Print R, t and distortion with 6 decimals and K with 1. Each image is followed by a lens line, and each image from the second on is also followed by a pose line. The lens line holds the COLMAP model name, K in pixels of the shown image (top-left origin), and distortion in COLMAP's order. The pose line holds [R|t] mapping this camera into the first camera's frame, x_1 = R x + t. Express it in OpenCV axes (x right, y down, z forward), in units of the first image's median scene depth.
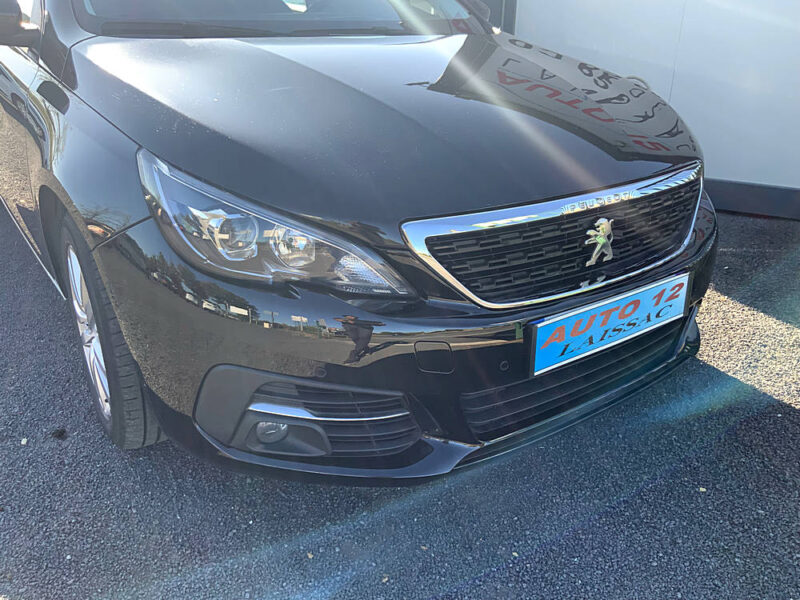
lens RADIAL K [[672.6, 0, 400.0], [0, 672.6, 300.0], [0, 0, 1]] dist [0.002596, -0.002446]
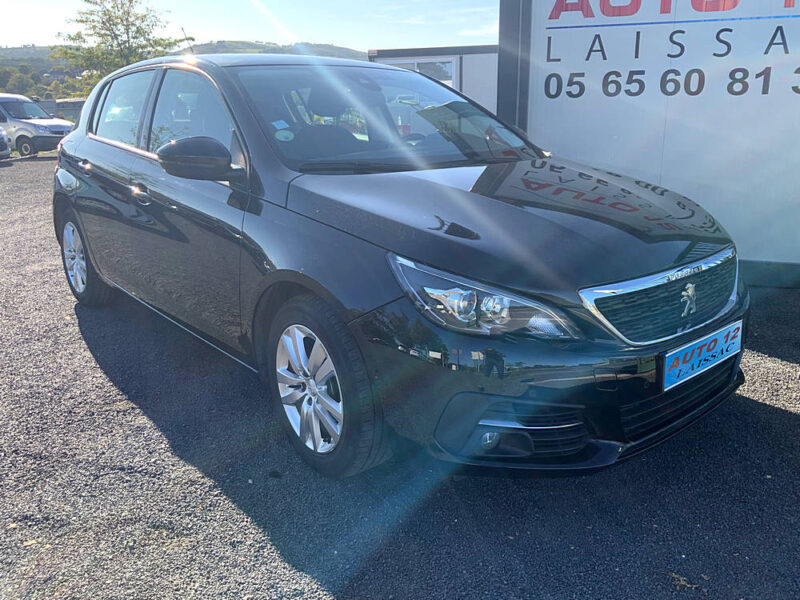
lens RADIAL K [[688.1, 0, 404.6], [0, 688.1, 301.7], [0, 0, 1]] dist [-0.000706, -0.009034]
pose [[0.994517, -0.045495, 0.094157, -0.476254], [0.057893, 0.989365, -0.133440, 0.084763], [-0.087085, 0.138159, 0.986574, -0.433053]]
